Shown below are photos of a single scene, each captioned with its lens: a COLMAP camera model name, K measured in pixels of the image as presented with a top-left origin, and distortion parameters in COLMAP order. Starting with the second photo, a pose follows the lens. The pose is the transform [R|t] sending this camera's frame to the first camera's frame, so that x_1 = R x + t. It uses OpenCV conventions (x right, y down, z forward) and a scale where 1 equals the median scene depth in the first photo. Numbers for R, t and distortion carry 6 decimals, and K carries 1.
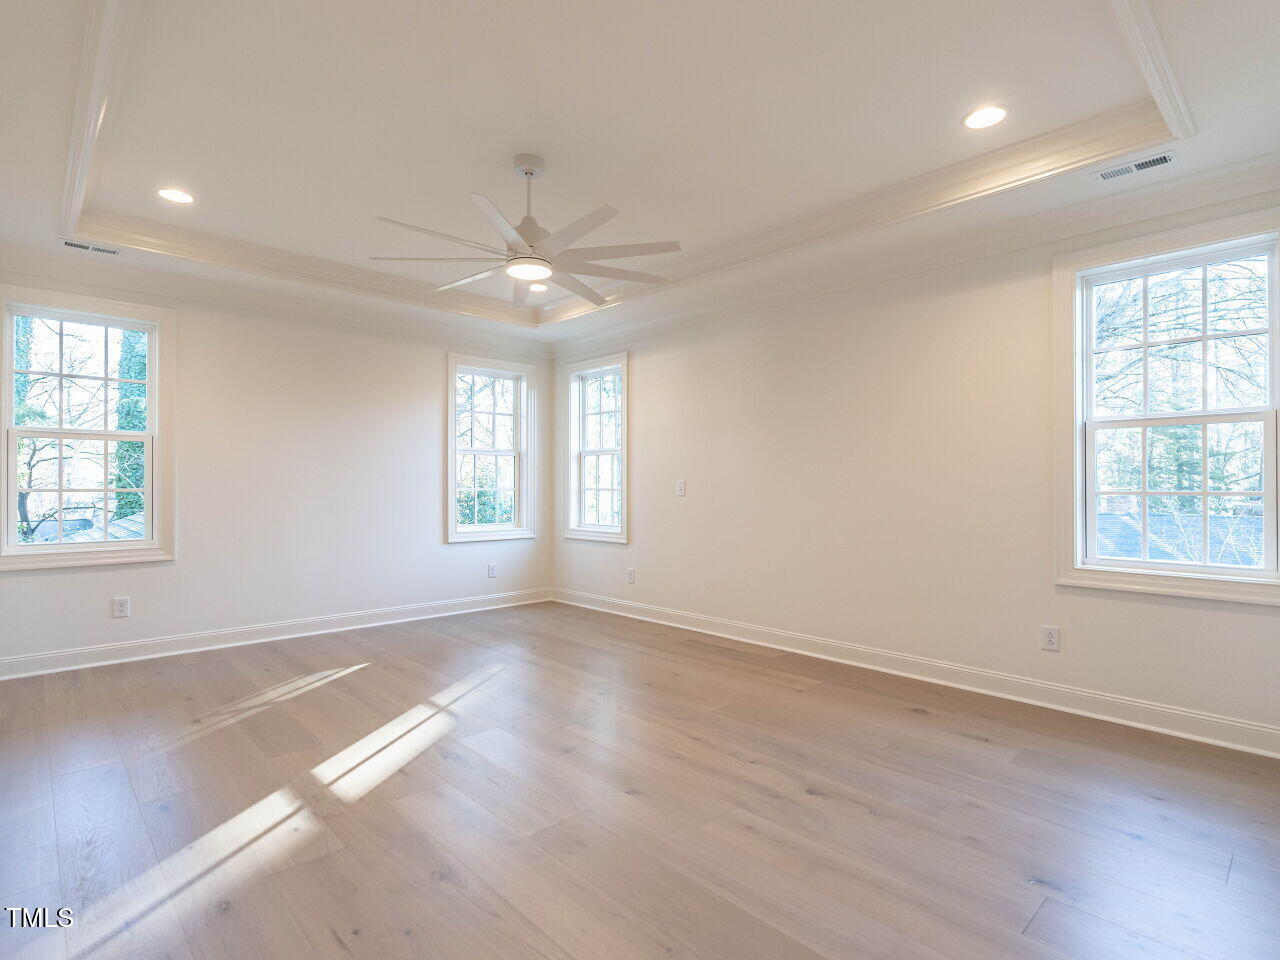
lens RADIAL K [[657.7, 0, 640.0], [0, 657.7, 480.0], [0, 0, 1]] dist [0.012227, 0.000072]
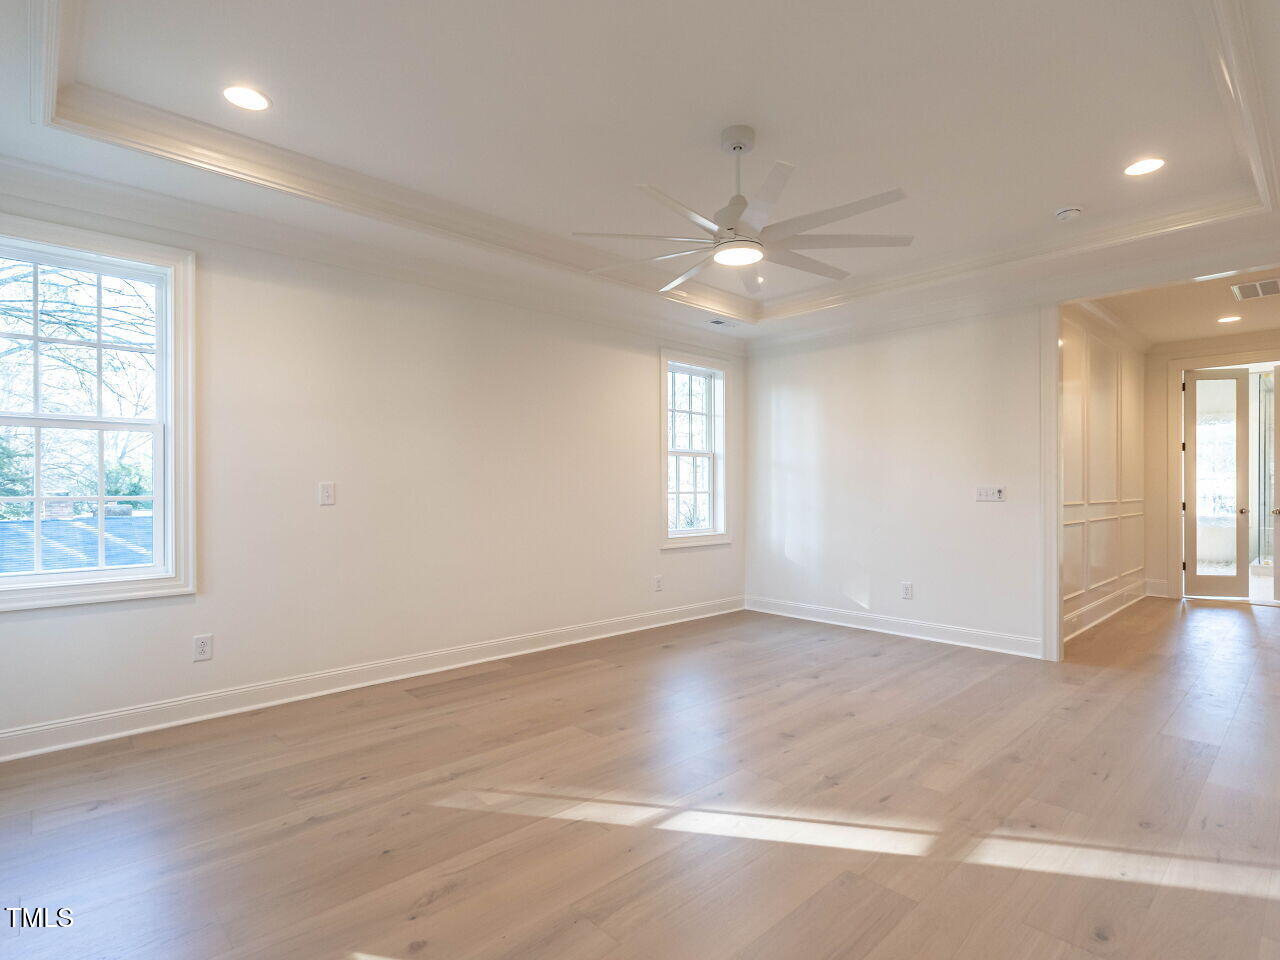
lens RADIAL K [[666.8, 0, 640.0], [0, 666.8, 480.0], [0, 0, 1]] dist [-0.005783, -0.000393]
pose [[-0.008293, 0.012393, 0.999889, -1.045929], [-0.007332, 0.999896, -0.012454, 0.008281], [-0.999939, -0.007435, -0.008202, 1.096636]]
